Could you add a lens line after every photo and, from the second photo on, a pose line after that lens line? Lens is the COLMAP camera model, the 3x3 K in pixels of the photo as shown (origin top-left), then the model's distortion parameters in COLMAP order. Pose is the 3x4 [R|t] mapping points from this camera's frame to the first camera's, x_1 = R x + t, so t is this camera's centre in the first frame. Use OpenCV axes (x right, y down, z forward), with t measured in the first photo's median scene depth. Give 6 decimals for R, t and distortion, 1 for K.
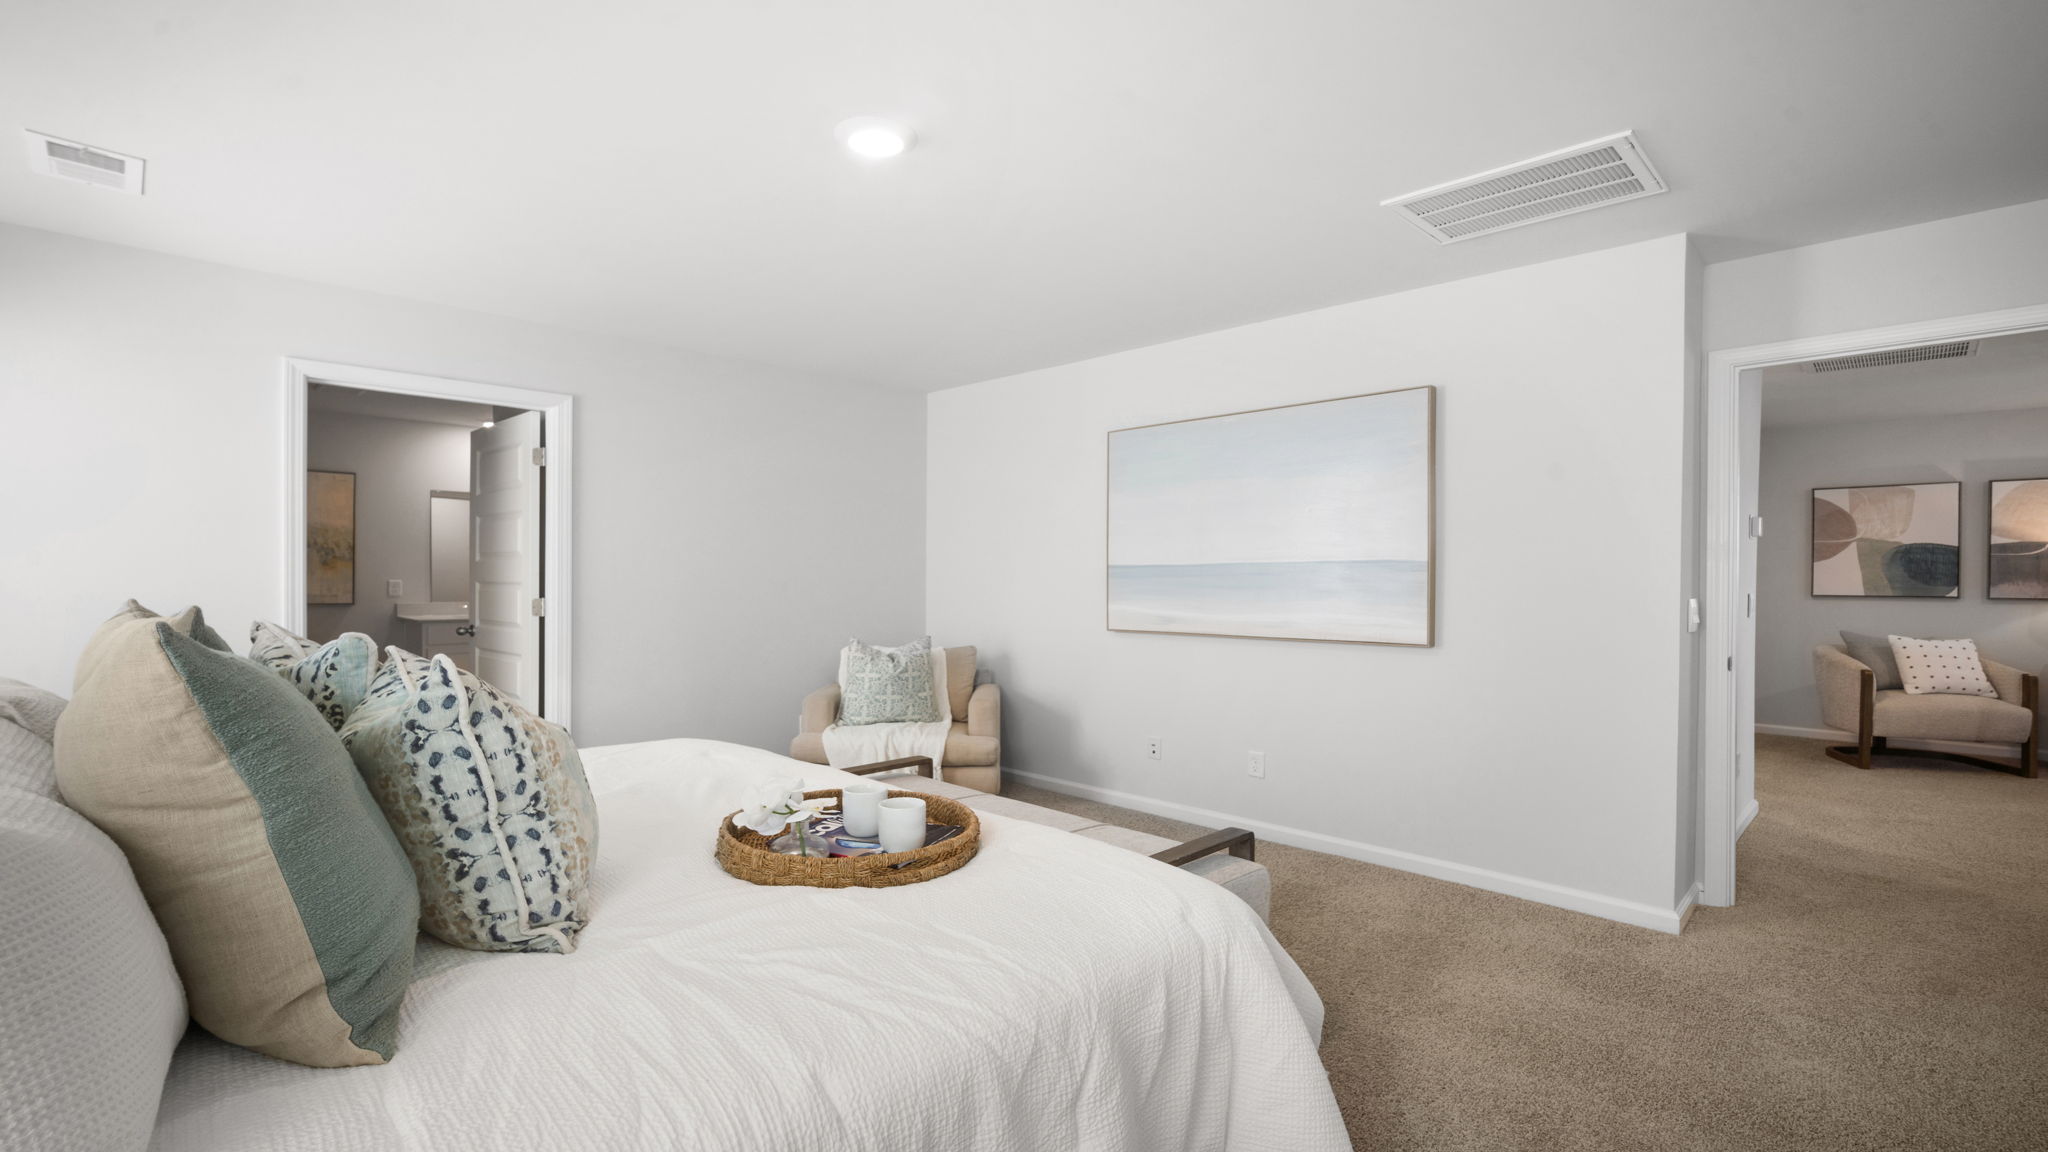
lens RADIAL K [[920.0, 0, 1020.6], [0, 920.0, 581.1], [0, 0, 1]] dist [-0.026051, 0.009746]
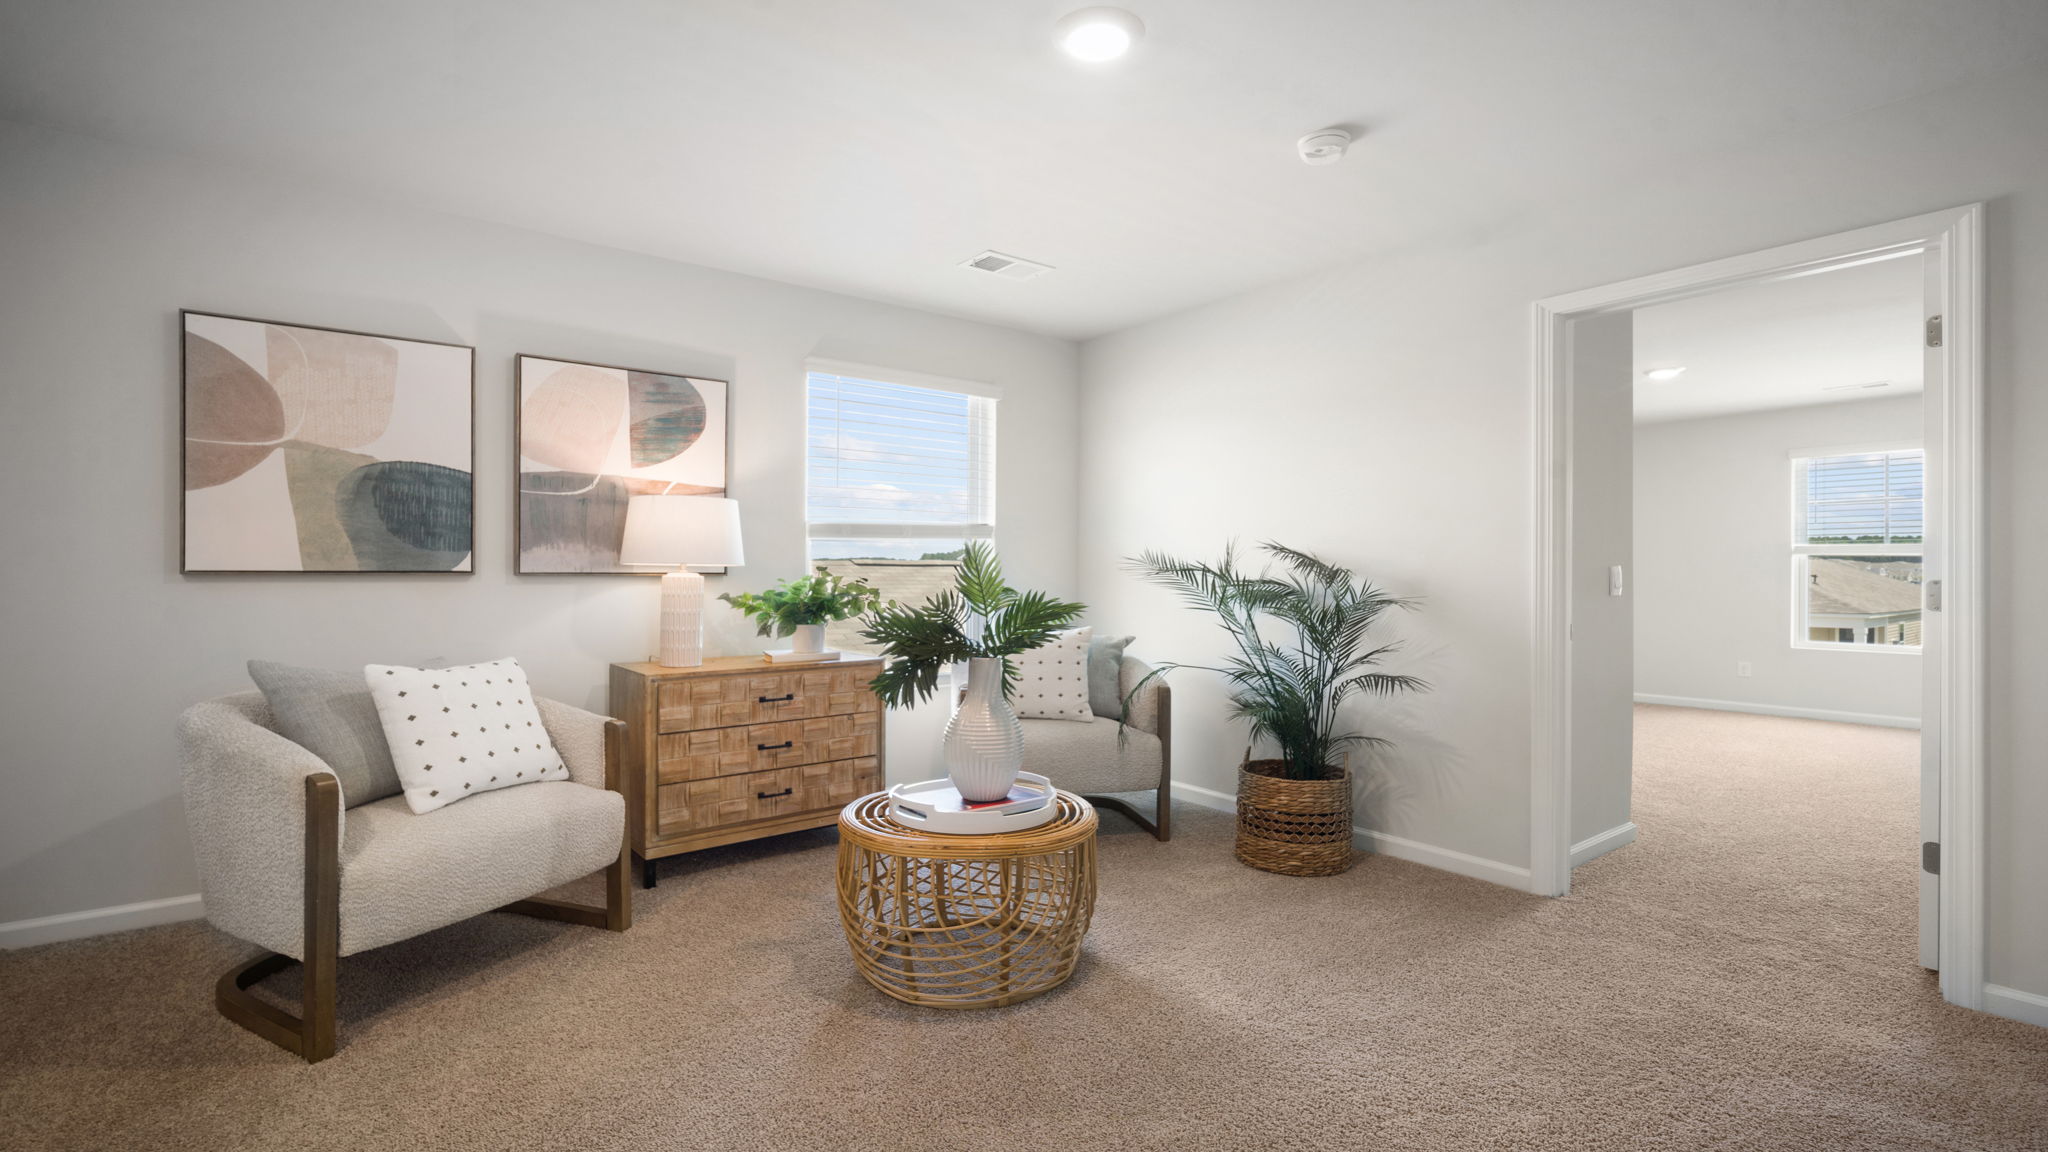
lens RADIAL K [[920.0, 0, 1020.6], [0, 920.0, 581.1], [0, 0, 1]] dist [-0.026051, 0.009746]
pose [[0.135694, -0.011816, 0.990680, 0.565899], [0.000448, 0.999930, 0.011865, 0.016920], [-0.990751, -0.001167, 0.135689, 0.621215]]
